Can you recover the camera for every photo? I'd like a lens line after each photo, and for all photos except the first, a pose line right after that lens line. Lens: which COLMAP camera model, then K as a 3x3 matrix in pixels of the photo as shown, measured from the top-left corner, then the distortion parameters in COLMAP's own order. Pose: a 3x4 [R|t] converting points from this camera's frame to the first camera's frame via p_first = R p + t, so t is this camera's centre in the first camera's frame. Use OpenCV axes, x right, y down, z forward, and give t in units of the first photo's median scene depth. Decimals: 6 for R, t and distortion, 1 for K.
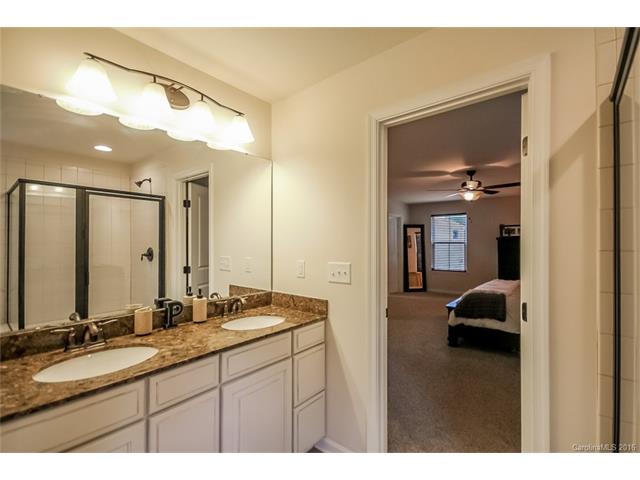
lens RADIAL K [[297.1, 0, 321.0], [0, 297.1, 240.5], [0, 0, 1]] dist [-0.004022, 0.001735]
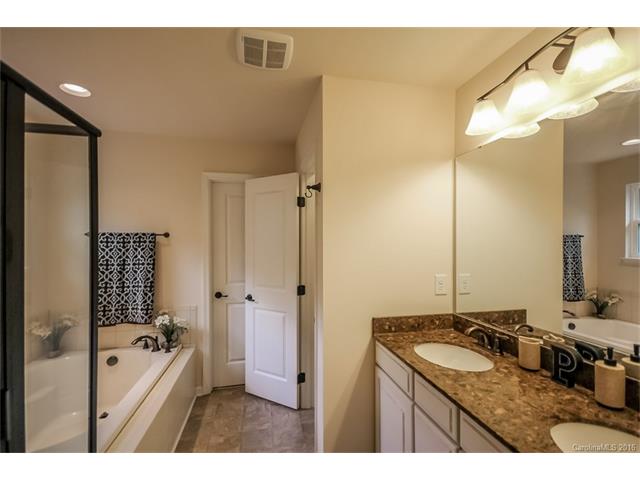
lens RADIAL K [[297.1, 0, 321.3], [0, 297.1, 240.9], [0, 0, 1]] dist [-0.004022, 0.001735]
pose [[-0.615349, -0.001855, -0.788252, 0.529837], [0.001275, 0.999994, -0.003348, -0.060815], [0.788254, -0.003065, -0.615343, 1.235000]]
